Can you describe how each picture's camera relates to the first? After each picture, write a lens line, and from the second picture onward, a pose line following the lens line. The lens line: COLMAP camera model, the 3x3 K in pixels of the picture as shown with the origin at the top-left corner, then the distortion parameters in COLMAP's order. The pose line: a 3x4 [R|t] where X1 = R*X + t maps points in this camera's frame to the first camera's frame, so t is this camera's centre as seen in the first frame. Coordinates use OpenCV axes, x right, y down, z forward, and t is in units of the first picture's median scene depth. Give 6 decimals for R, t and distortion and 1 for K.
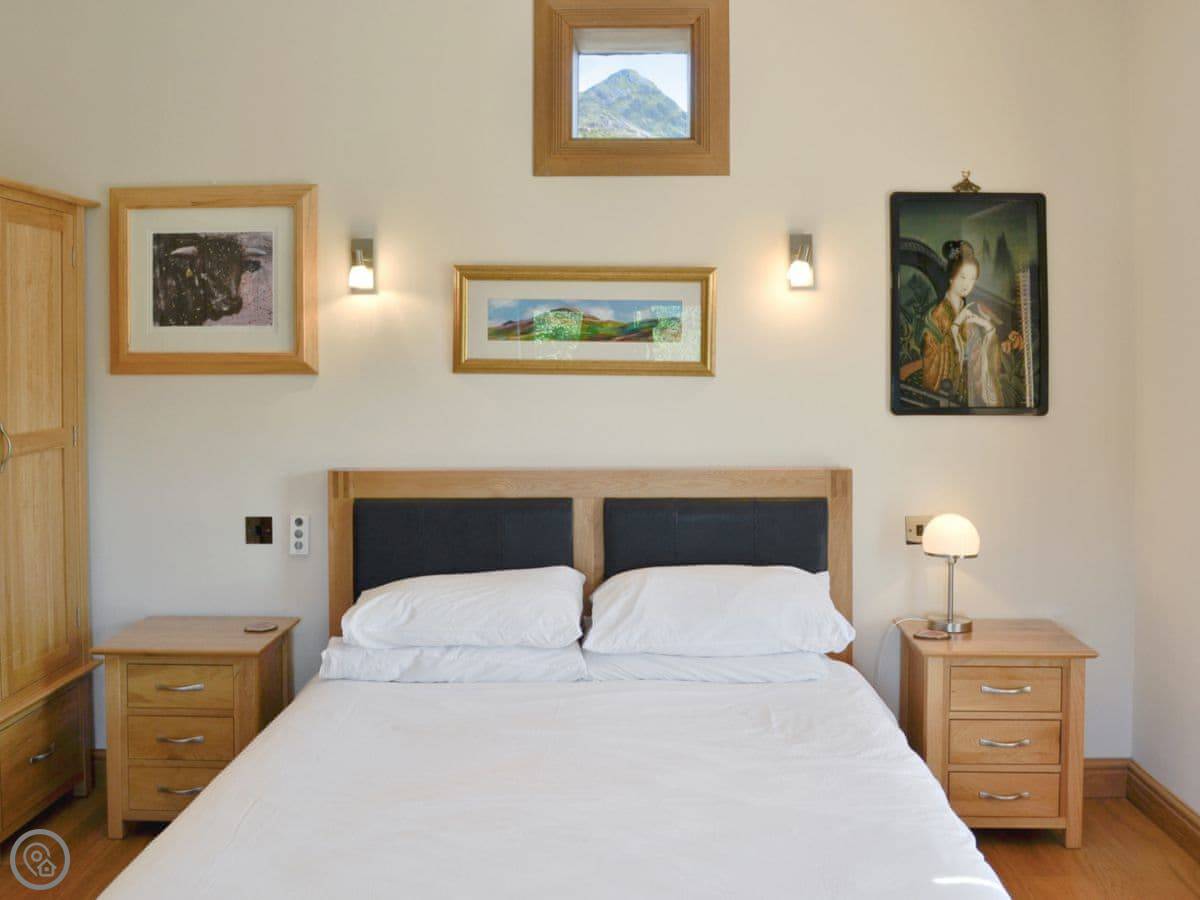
lens RADIAL K [[1135.9, 0, 577.2], [0, 1135.9, 349.7], [0, 0, 1]] dist [-0.028655, -0.005931]
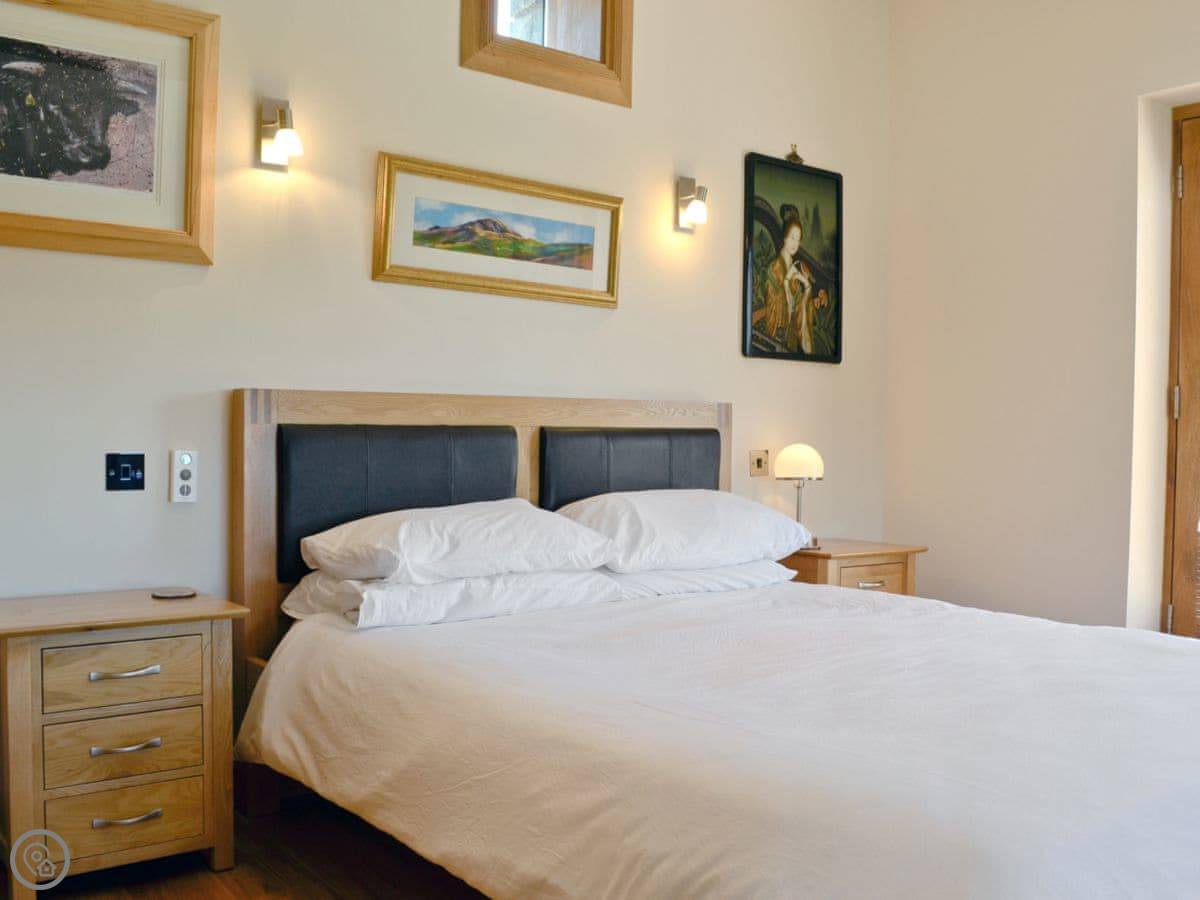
lens RADIAL K [[1120.5, 0, 600.0], [0, 1120.5, 450.0], [0, 0, 1]] dist [-0.040985, -0.002487]
pose [[0.768878, 0.002133, 0.639392, -0.508951], [-0.015266, 0.999771, 0.015022, 0.131245], [-0.639213, -0.021311, 0.768735, 0.256947]]
